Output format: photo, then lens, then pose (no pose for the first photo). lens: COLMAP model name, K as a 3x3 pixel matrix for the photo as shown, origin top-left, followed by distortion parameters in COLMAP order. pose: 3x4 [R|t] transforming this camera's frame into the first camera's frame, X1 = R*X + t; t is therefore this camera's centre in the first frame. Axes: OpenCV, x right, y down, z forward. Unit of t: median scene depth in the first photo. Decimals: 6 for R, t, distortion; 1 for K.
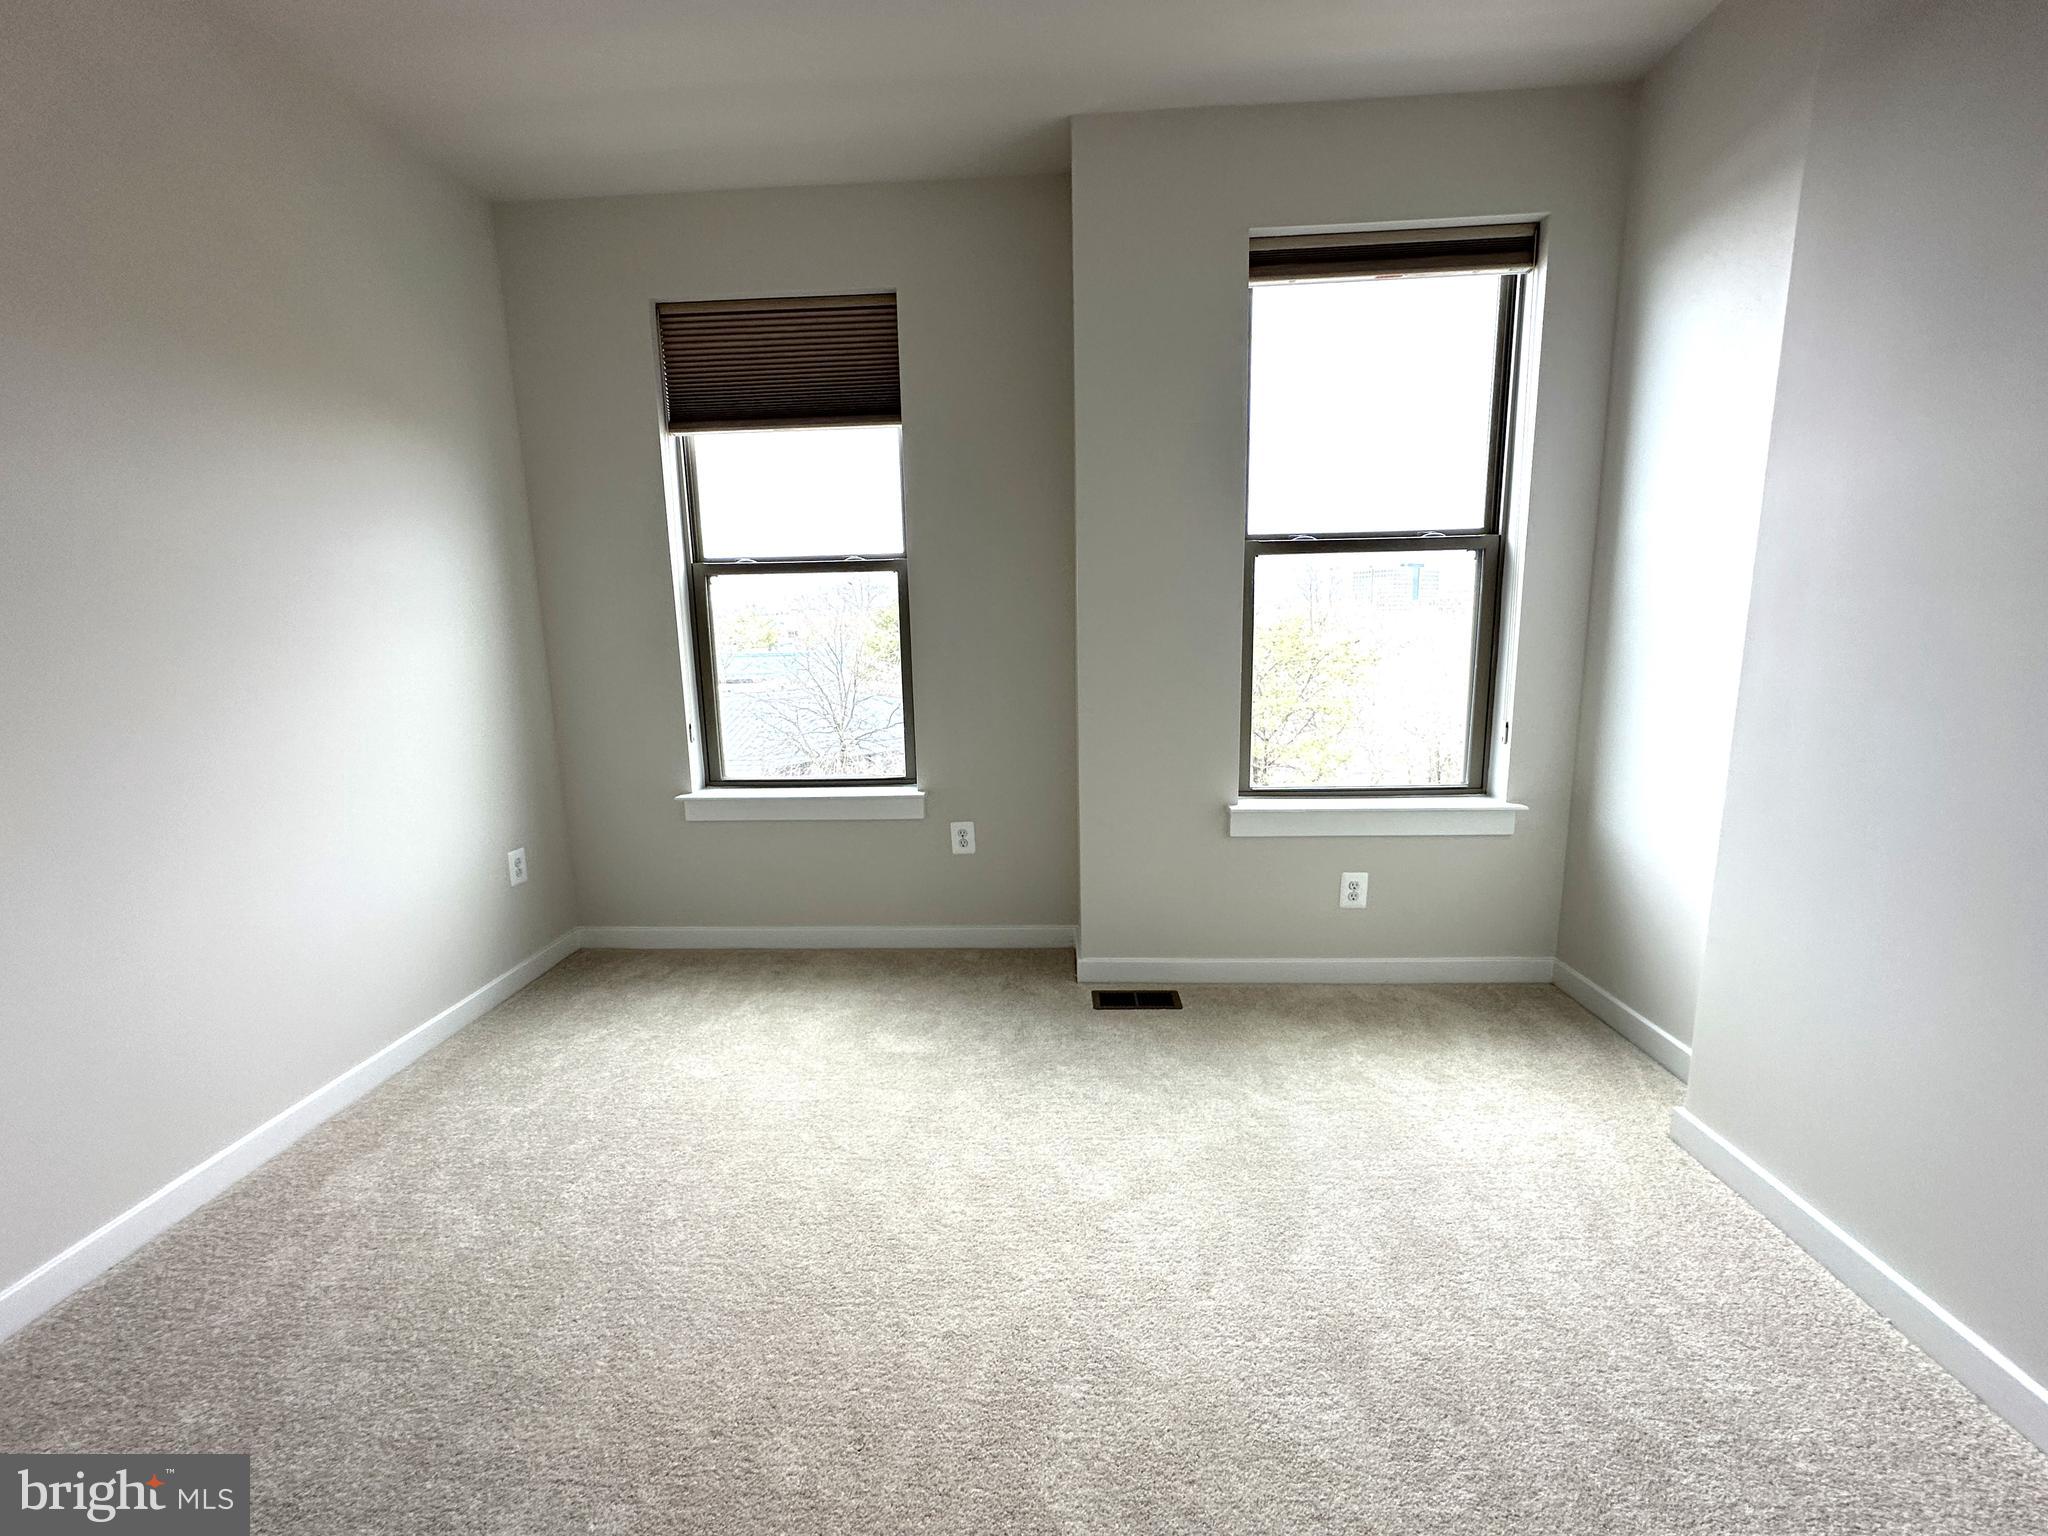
lens RADIAL K [[820.3, 0, 1024.0], [0, 820.3, 768.0], [0, 0, 1]] dist [-0.000823, 0.000502]
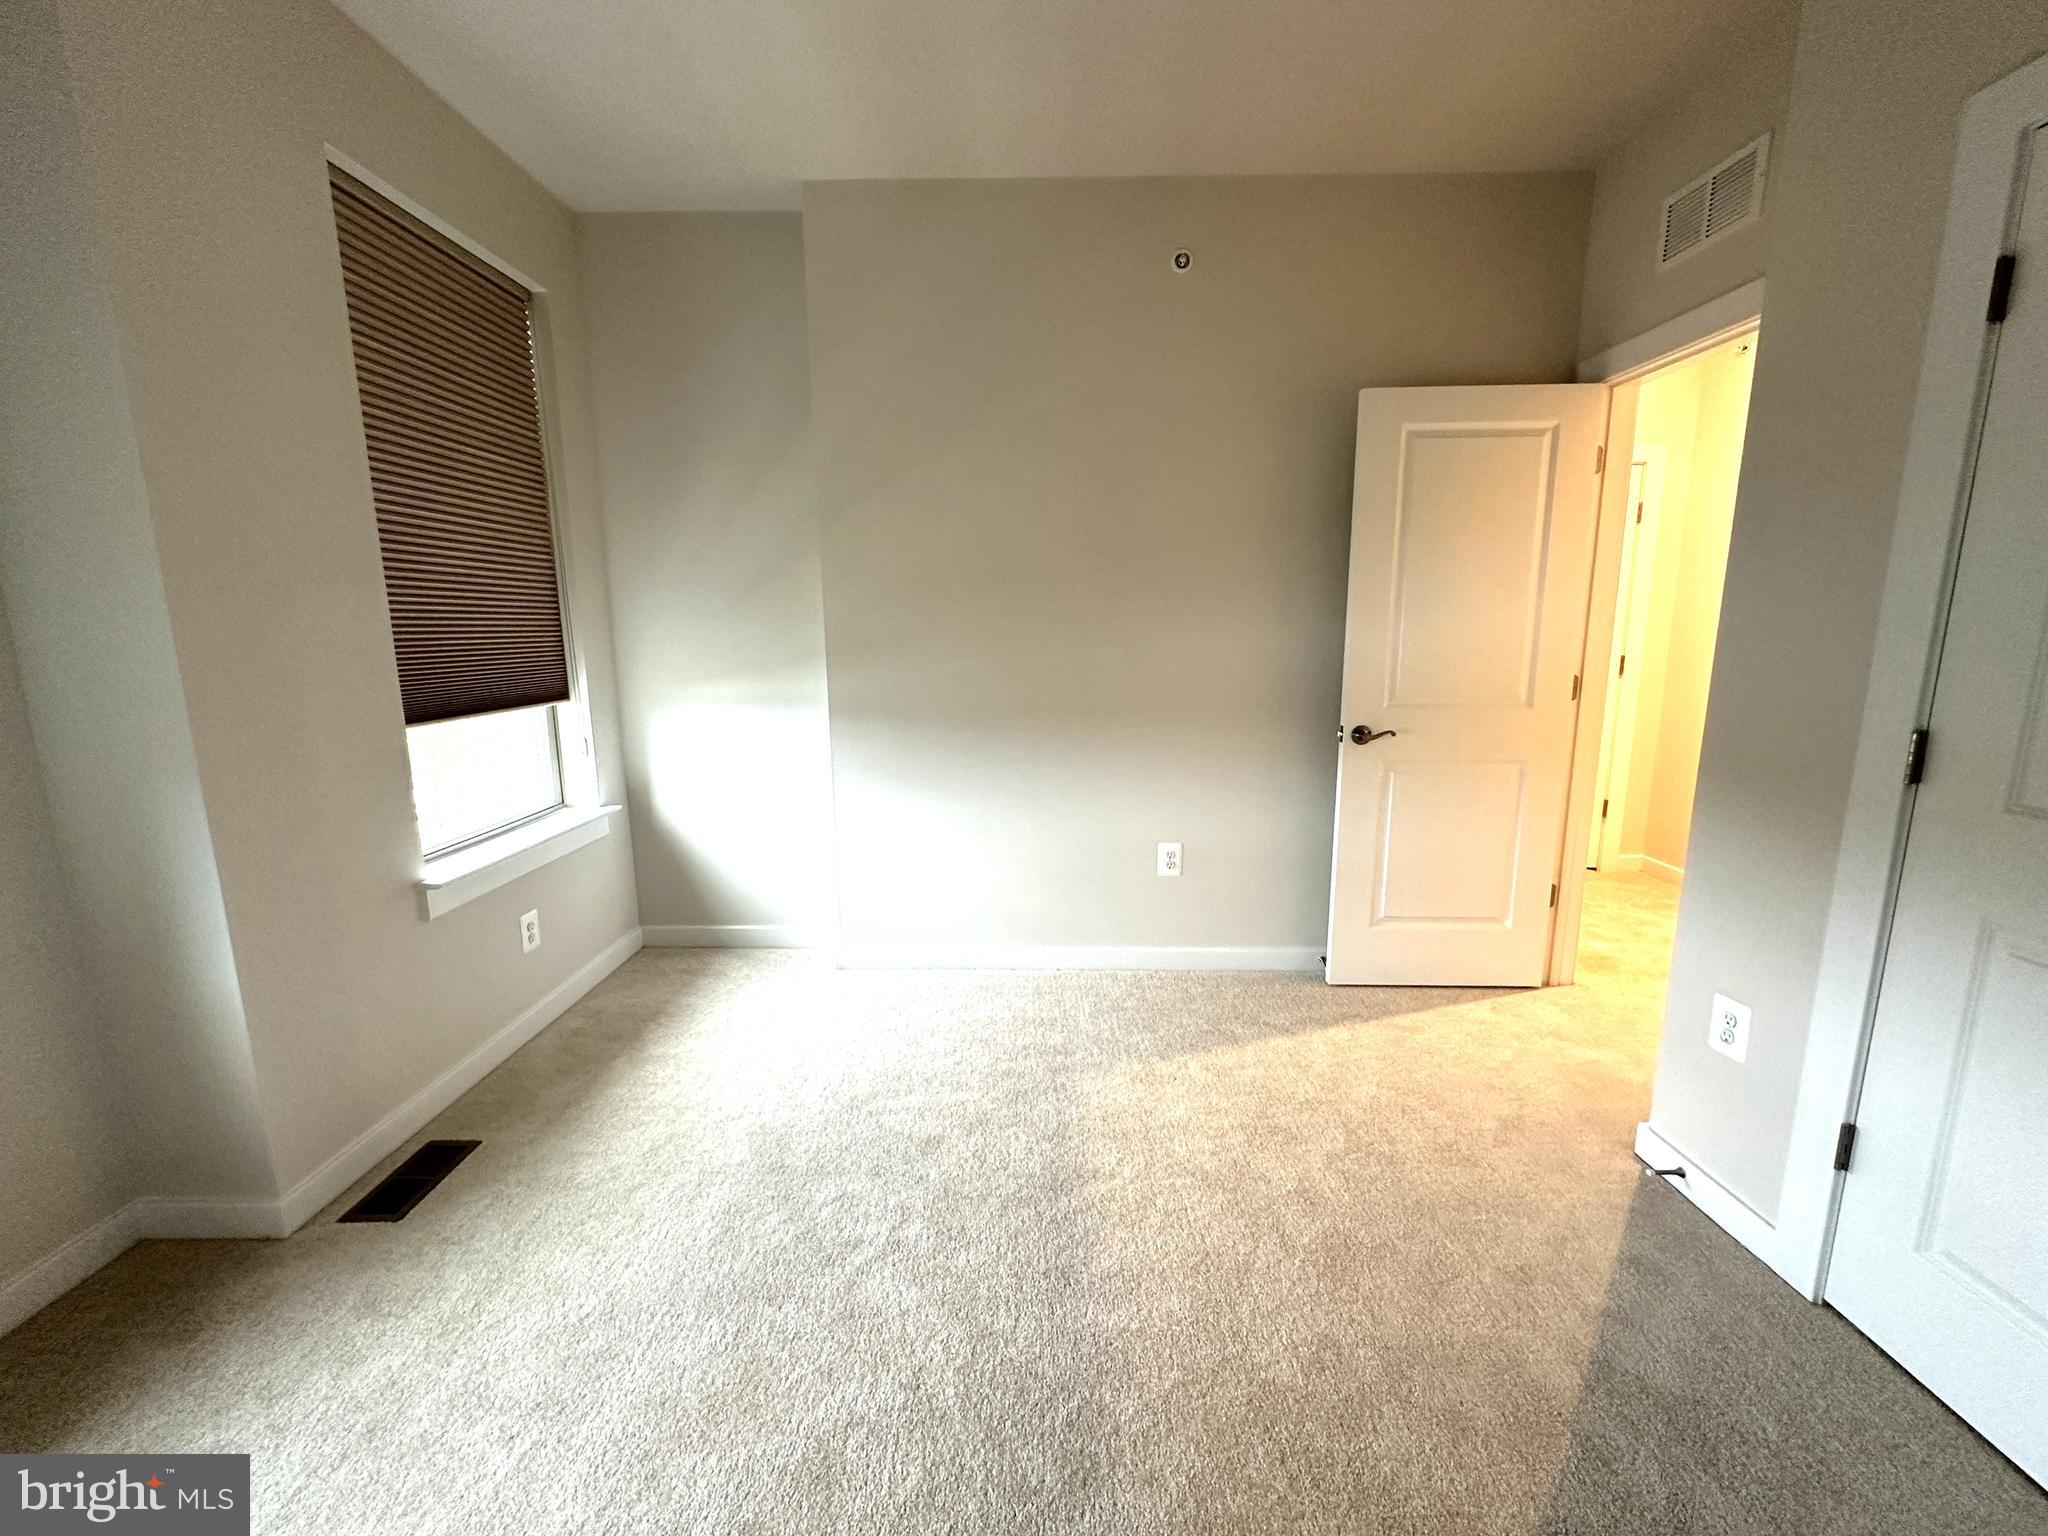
lens RADIAL K [[820.3, 0, 1024.0], [0, 820.3, 768.0], [0, 0, 1]] dist [-0.000823, 0.000502]
pose [[-0.049263, -0.149269, 0.987569, -0.538421], [0.185582, 0.970183, 0.155898, -0.076921], [-0.981393, 0.190955, -0.020092, 0.422637]]
